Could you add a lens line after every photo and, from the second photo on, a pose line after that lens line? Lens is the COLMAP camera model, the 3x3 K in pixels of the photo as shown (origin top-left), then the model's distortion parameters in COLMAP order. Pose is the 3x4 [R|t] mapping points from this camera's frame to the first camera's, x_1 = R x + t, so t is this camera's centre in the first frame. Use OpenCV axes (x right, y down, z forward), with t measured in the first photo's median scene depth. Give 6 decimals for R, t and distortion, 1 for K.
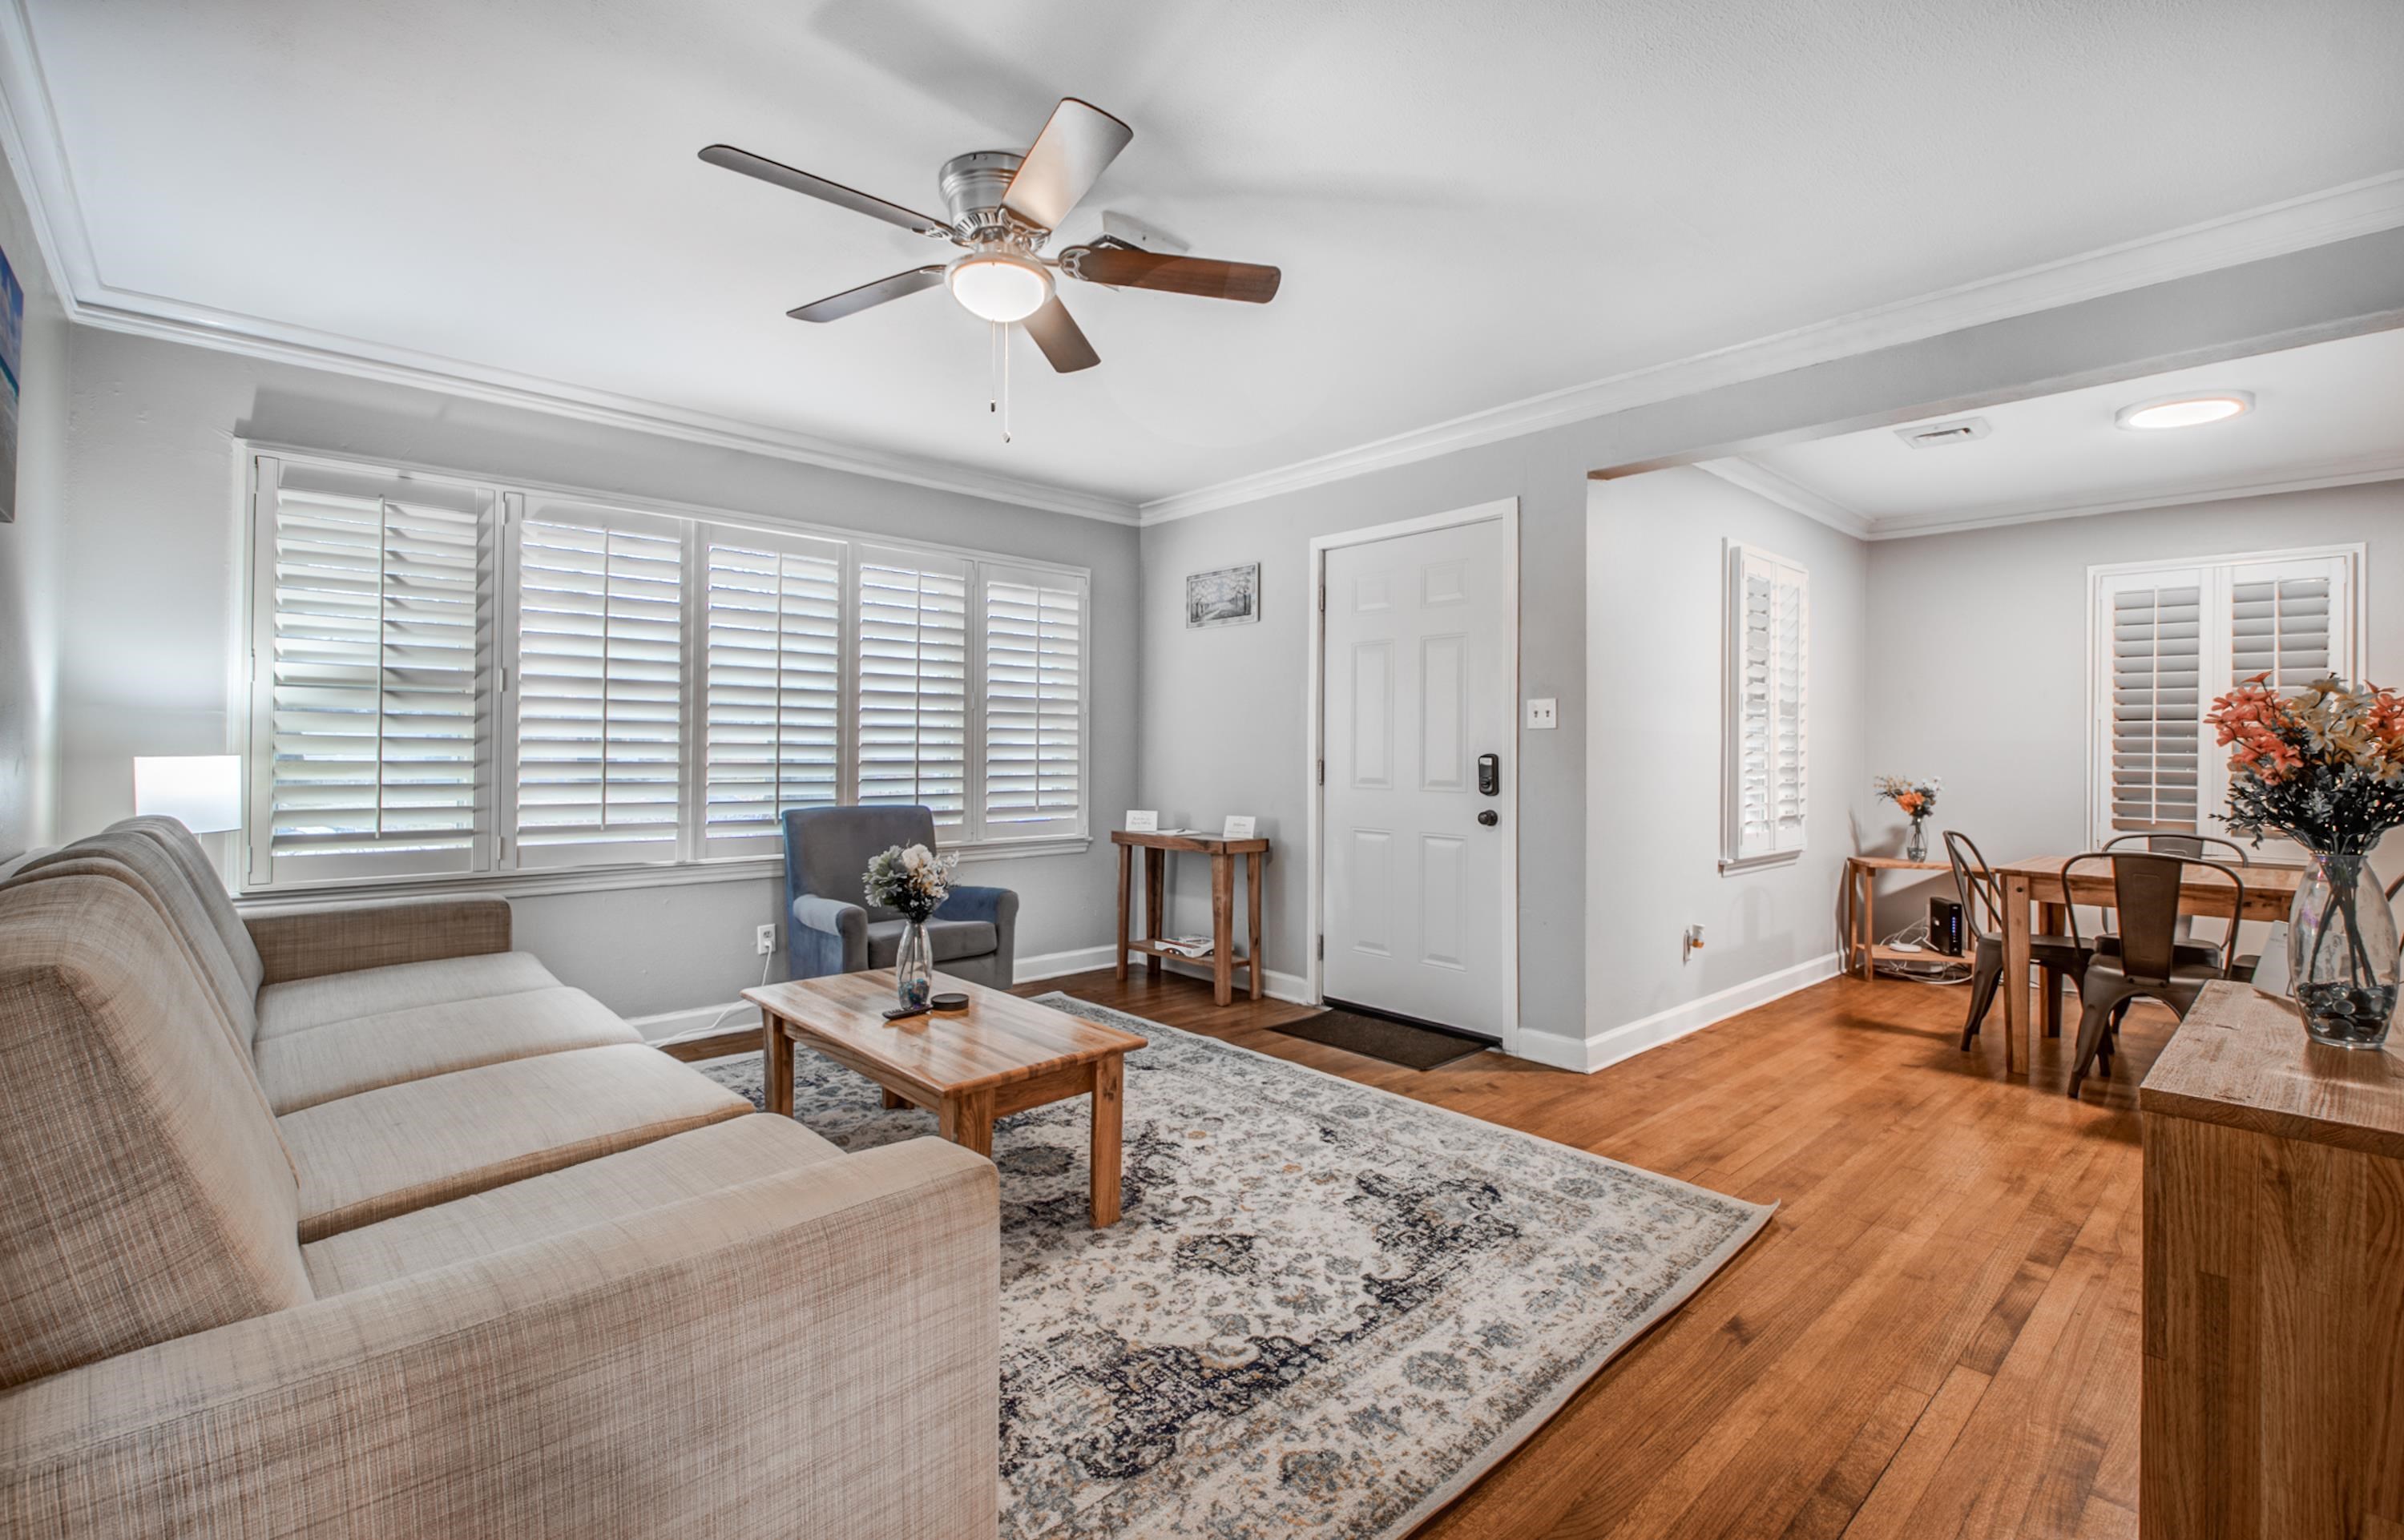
lens RADIAL K [[1065.5, 0, 1196.4], [0, 1065.5, 751.8], [0, 0, 1]] dist [0.033693, -0.022936]
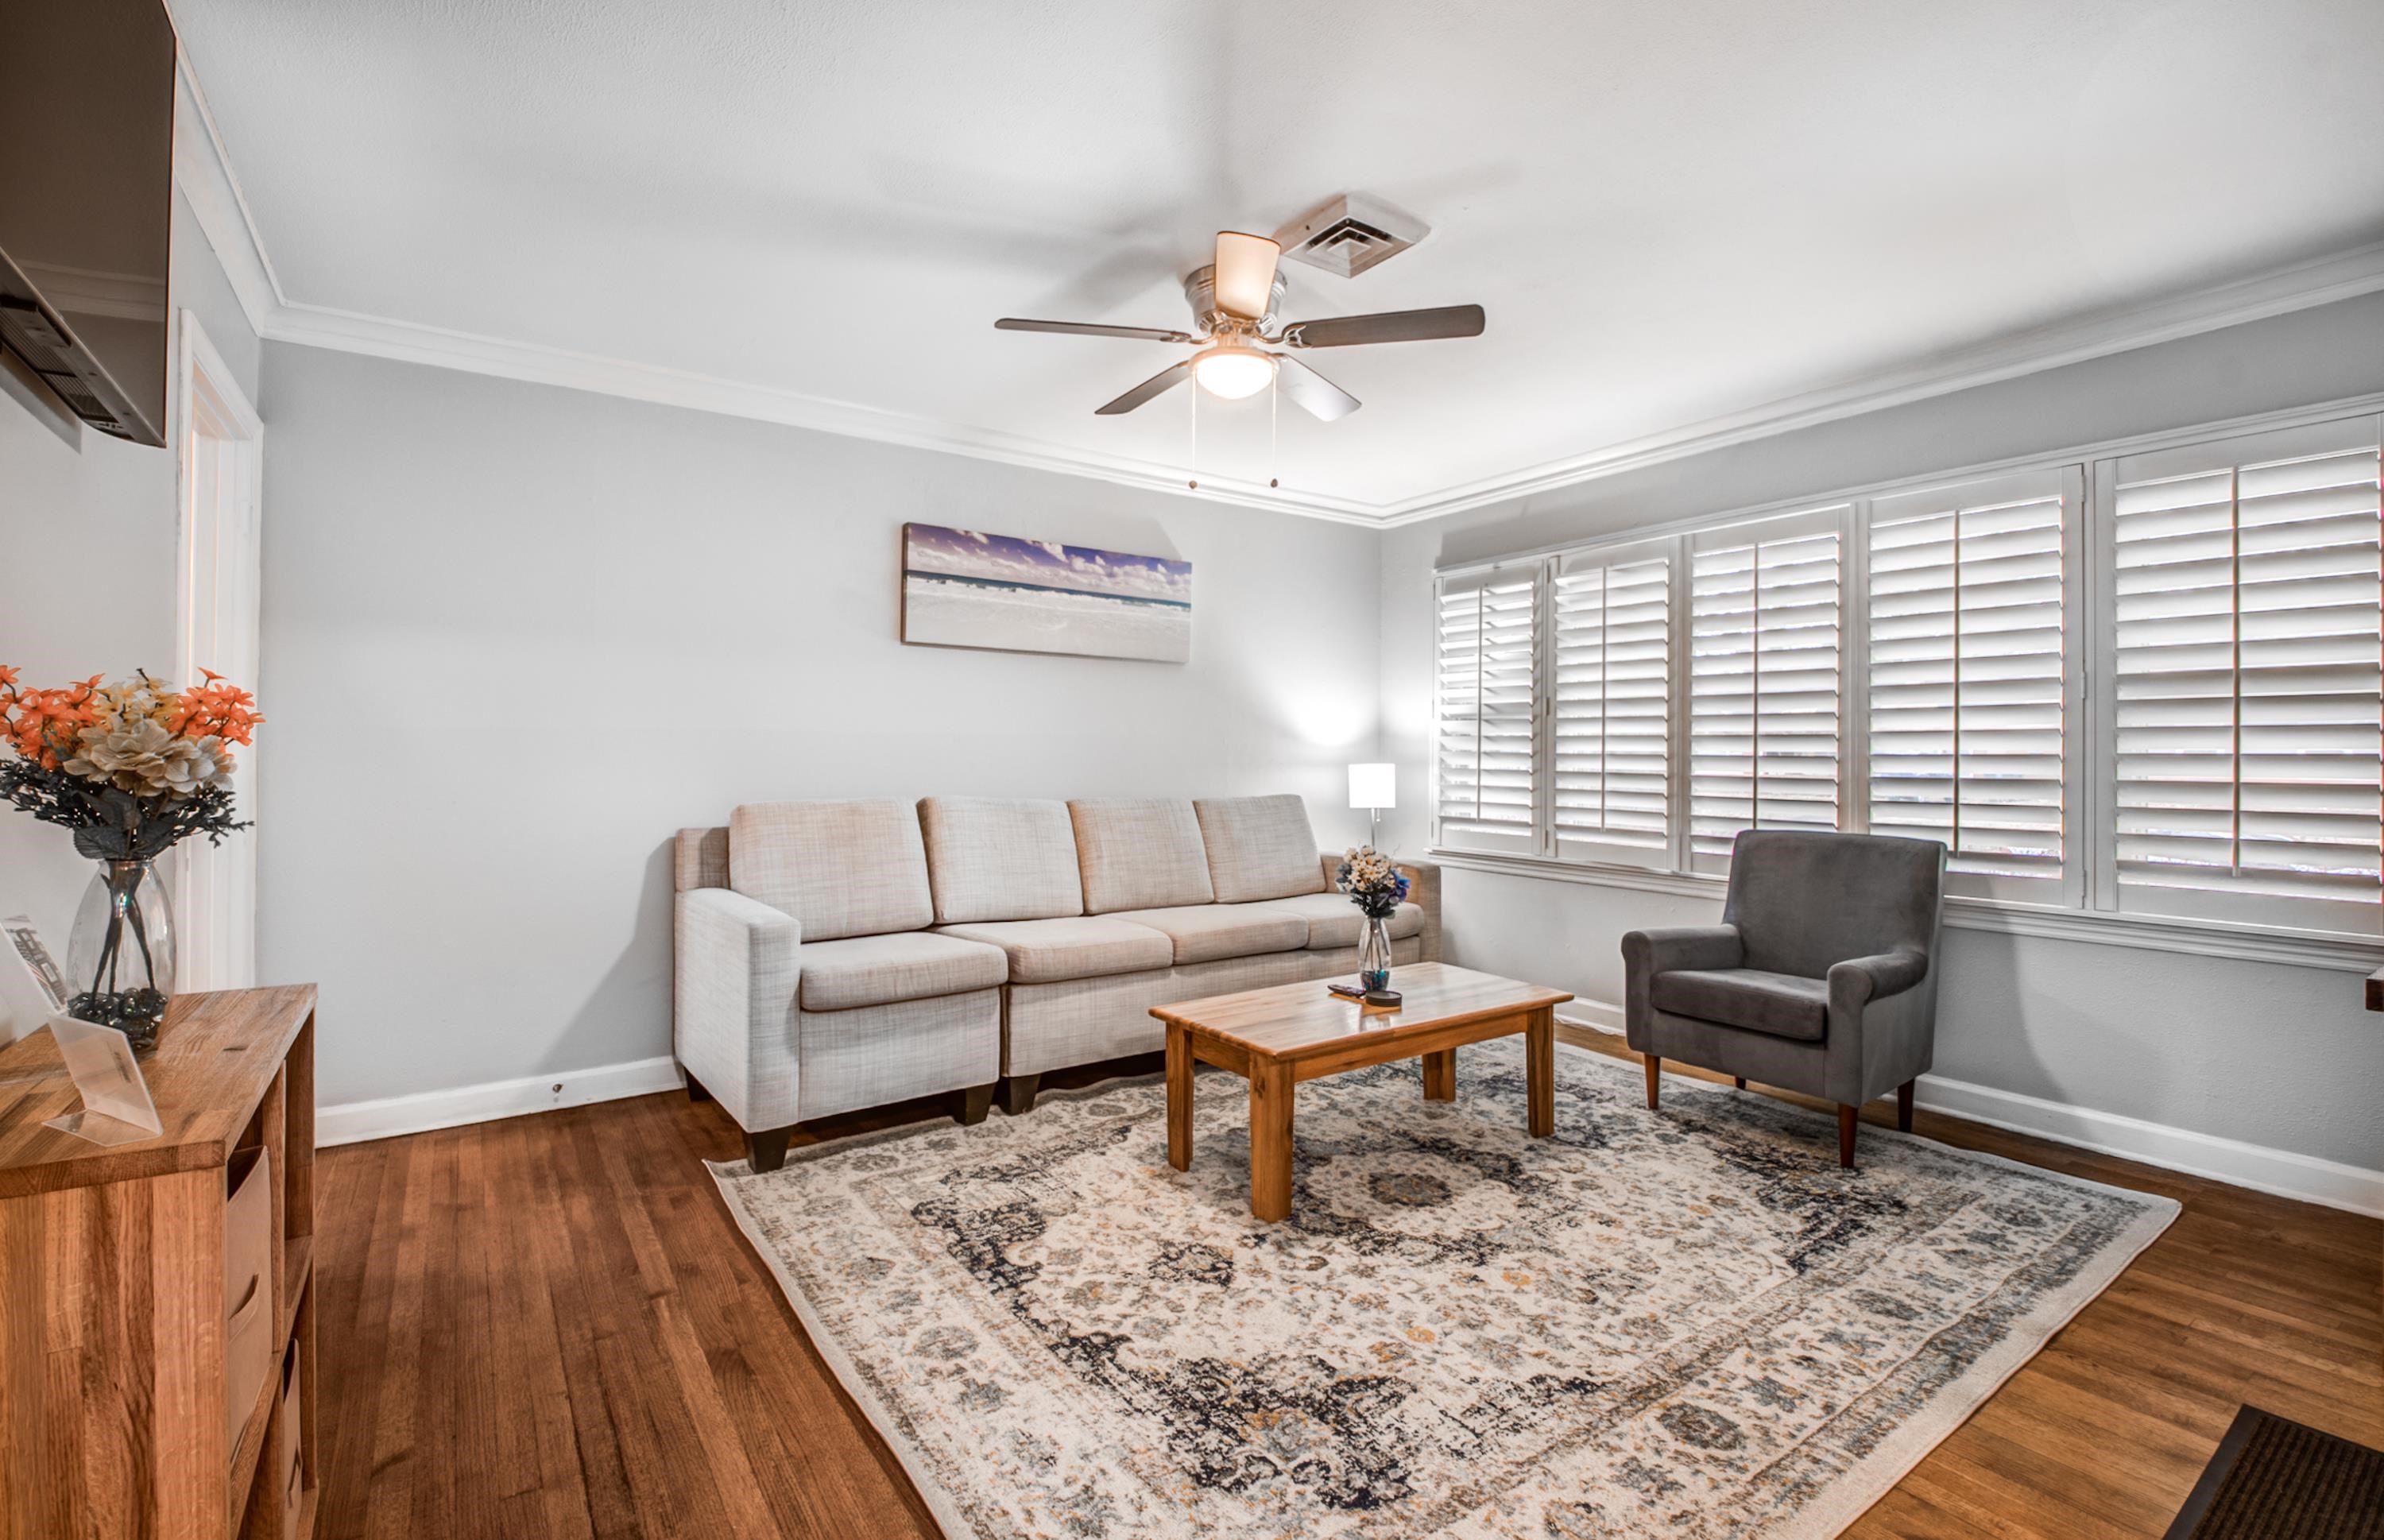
lens RADIAL K [[1051.2, 0, 1127.5], [0, 1051.2, 750.1], [0, 0, 1]] dist [0.004153, 0.000118]
pose [[-0.177989, -0.013301, -0.983943, 0.856326], [-0.009244, 0.999887, -0.011844, 0.004590], [0.983989, 0.006988, -0.178092, 0.956362]]
